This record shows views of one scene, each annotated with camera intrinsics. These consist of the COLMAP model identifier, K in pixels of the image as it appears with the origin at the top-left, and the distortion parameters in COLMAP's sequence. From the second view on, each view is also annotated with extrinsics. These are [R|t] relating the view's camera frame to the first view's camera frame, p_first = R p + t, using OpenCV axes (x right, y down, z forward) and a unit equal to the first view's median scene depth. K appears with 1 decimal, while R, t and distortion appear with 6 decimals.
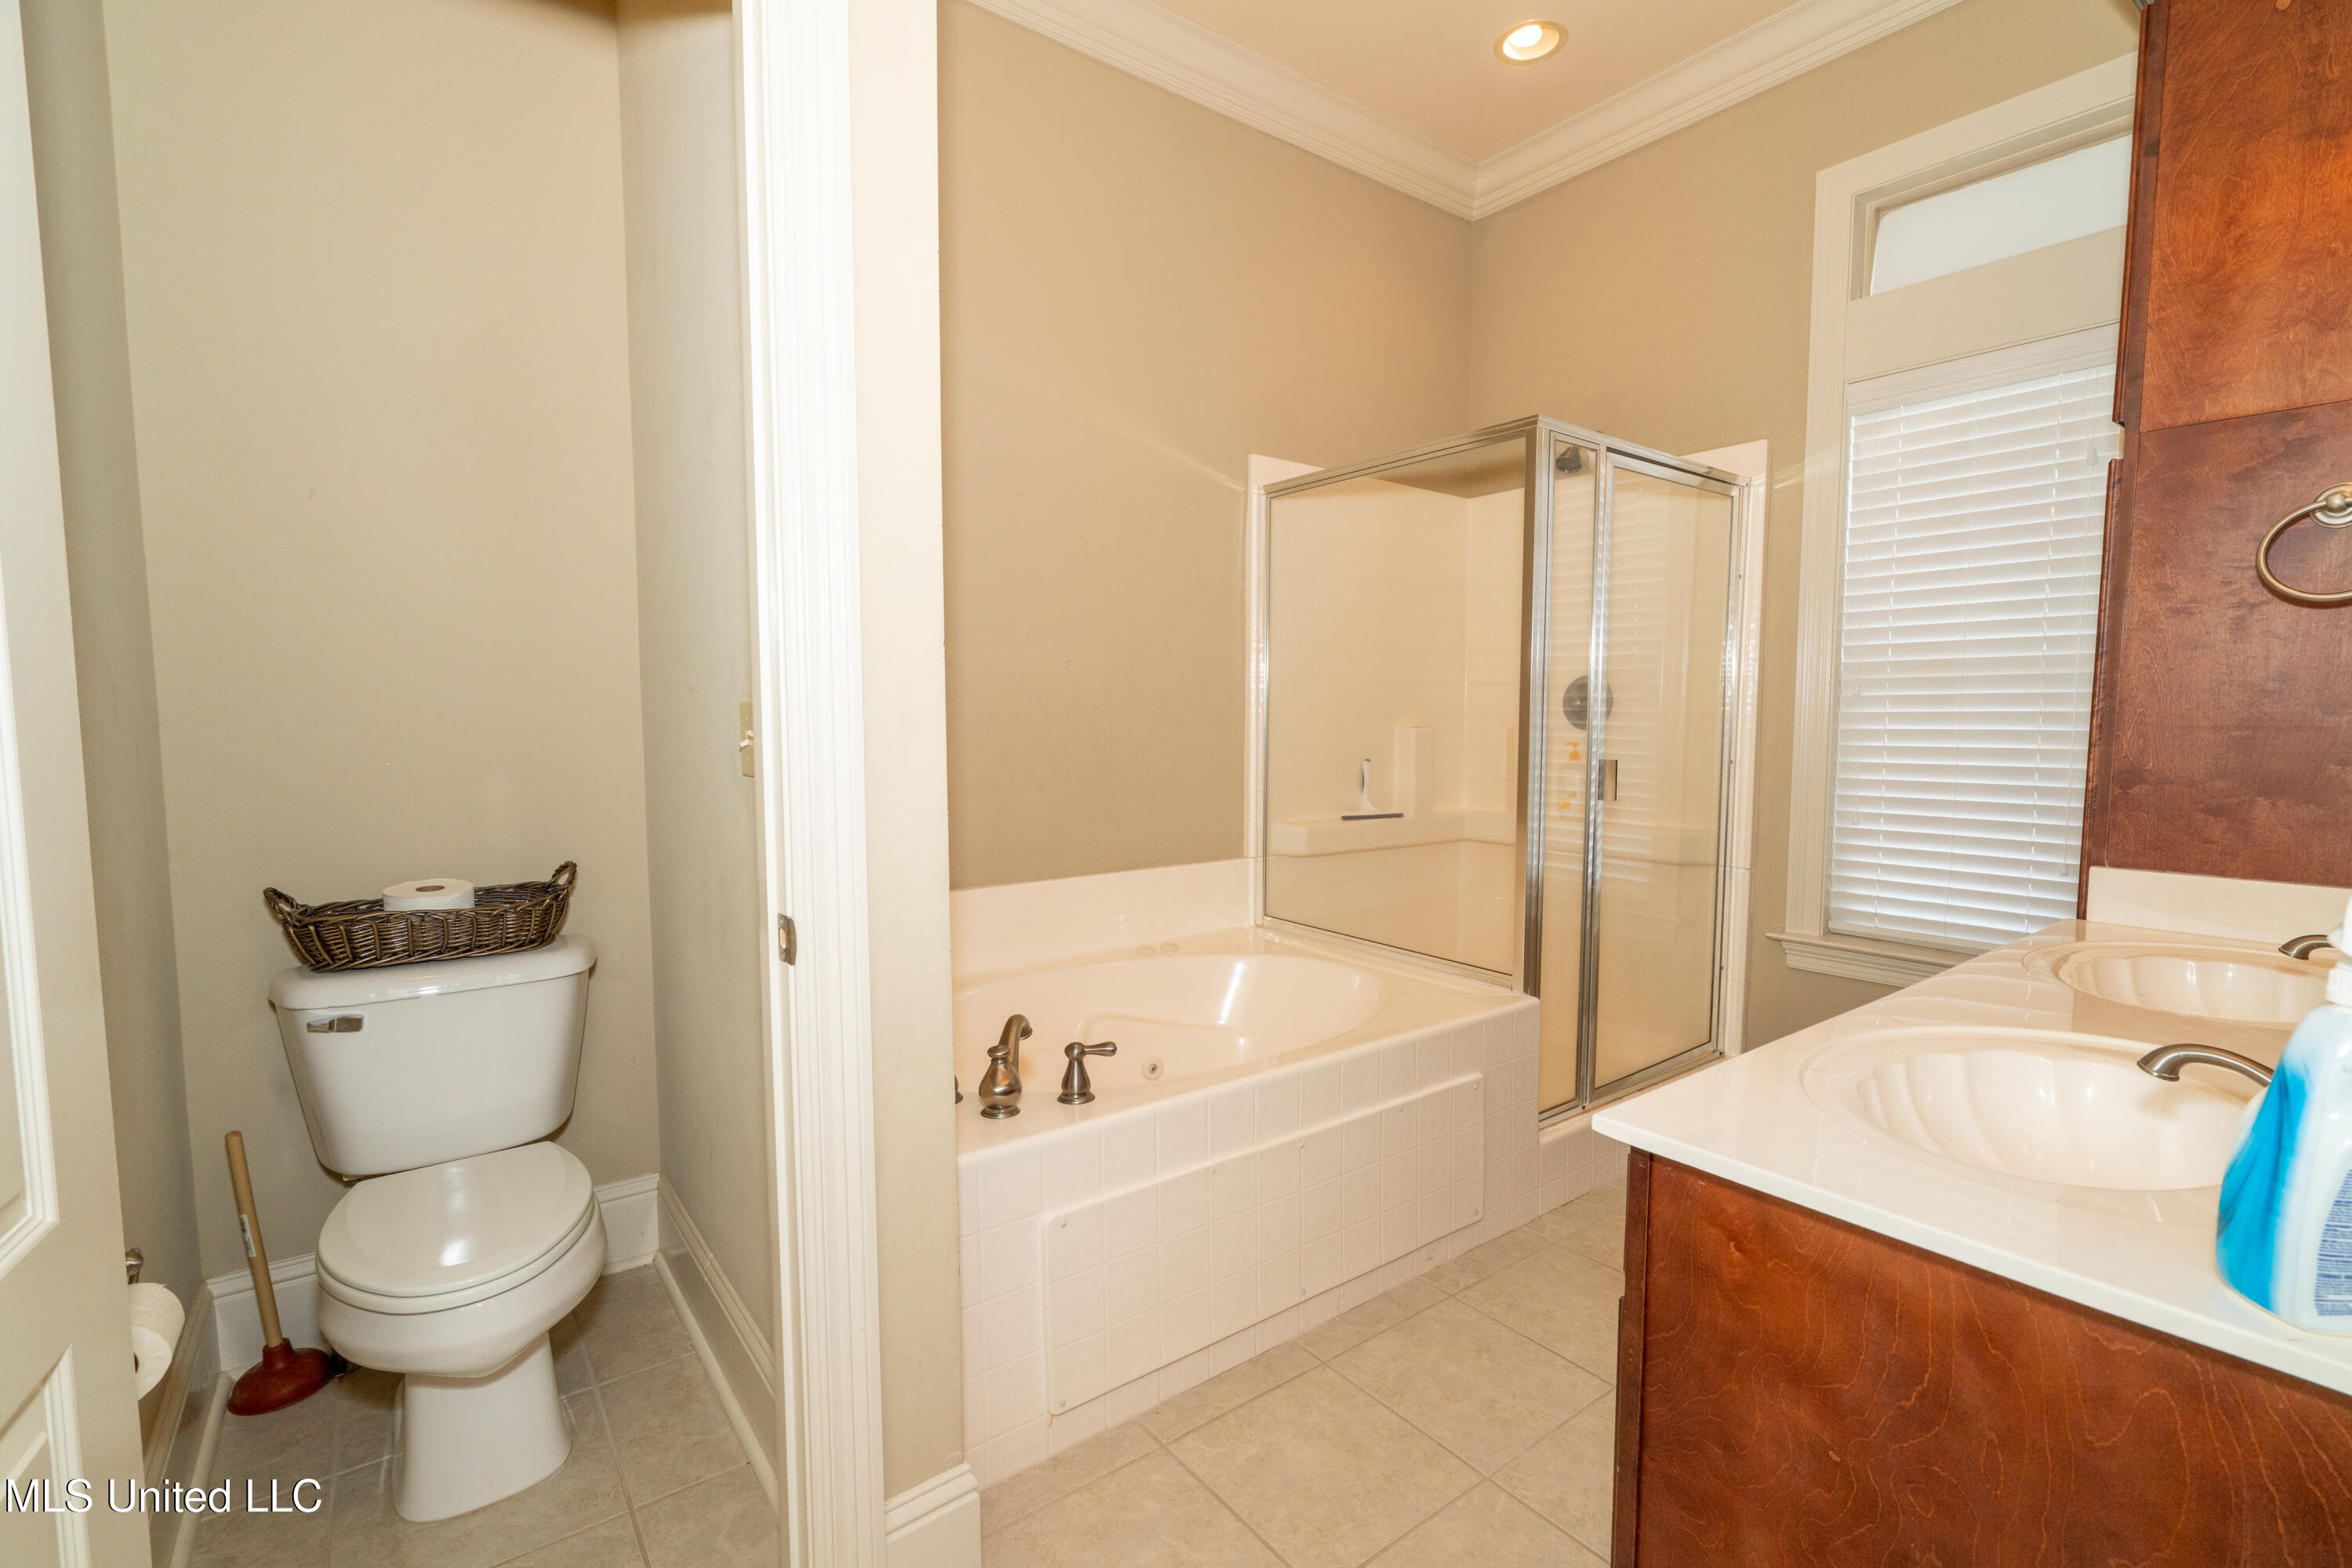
lens RADIAL K [[1053.6, 0, 1182.0], [0, 1053.6, 794.1], [0, 0, 1]] dist [-0.001804, 0.000523]
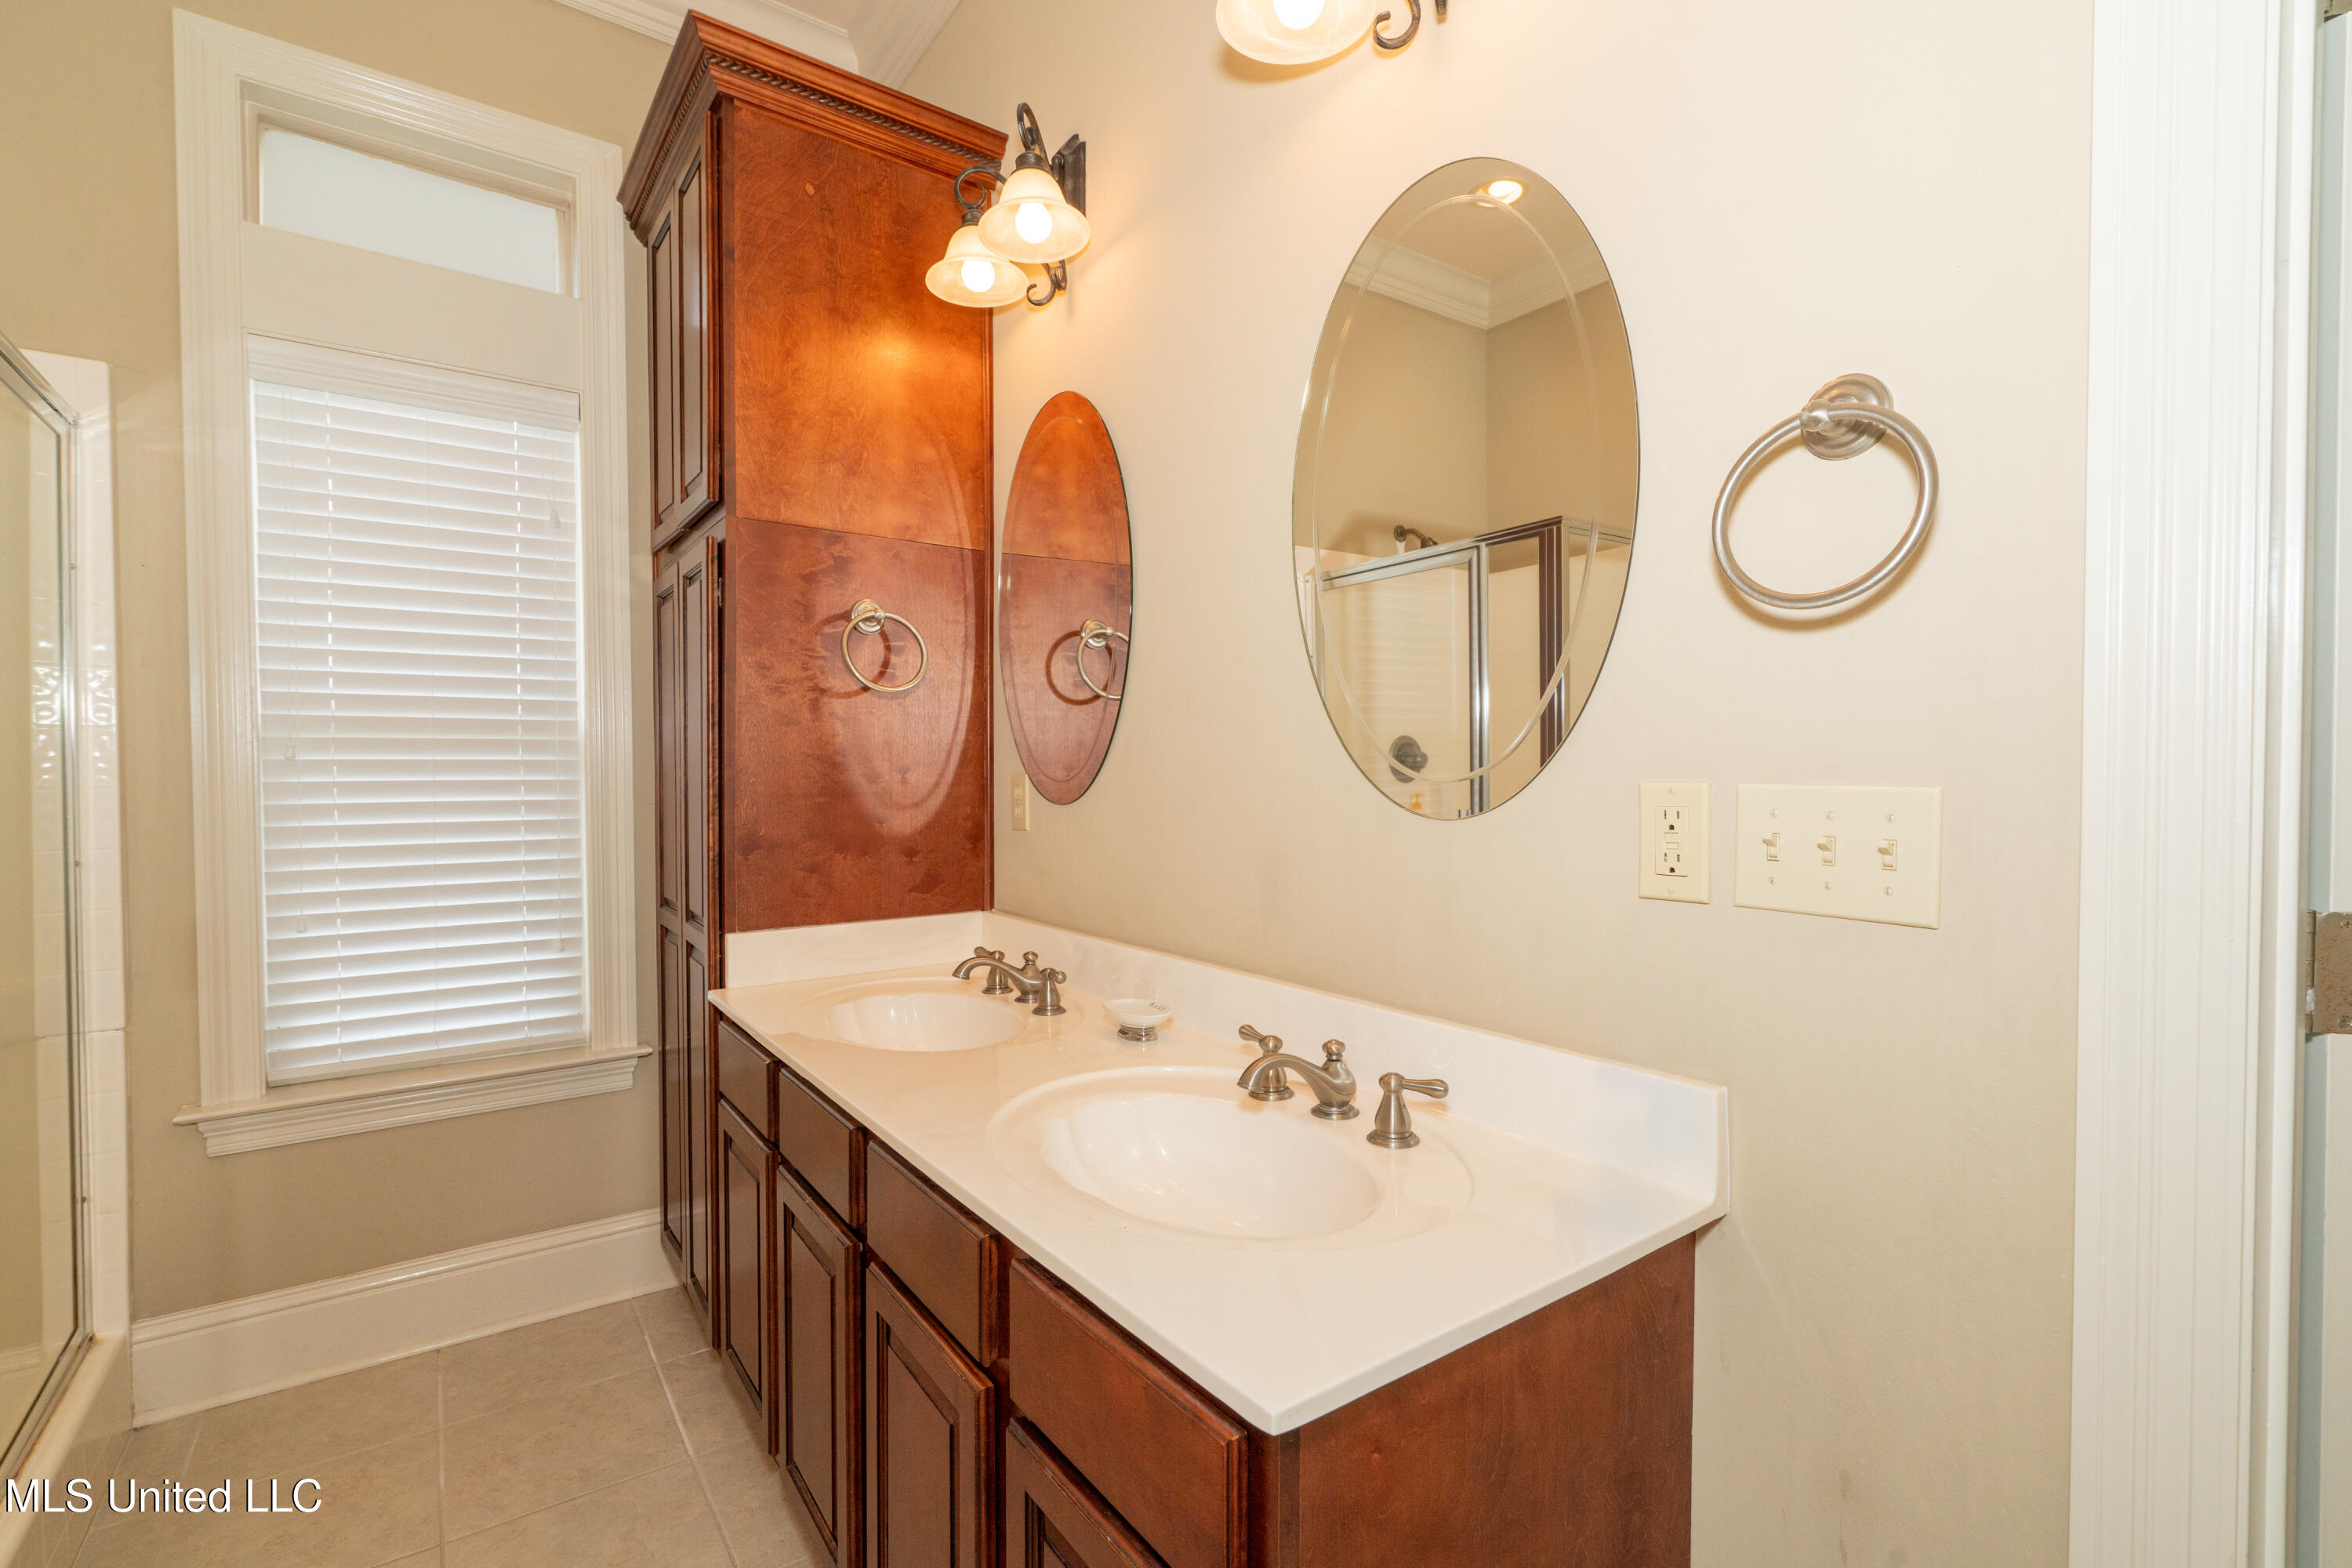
lens RADIAL K [[1053.6, 0, 1182.0], [0, 1053.6, 794.1], [0, 0, 1]] dist [-0.001804, 0.000523]
pose [[0.012791, -0.020237, 0.999713, -0.144708], [0.078904, 0.996698, 0.019166, -0.053055], [-0.996800, 0.078636, 0.014346, 0.570881]]
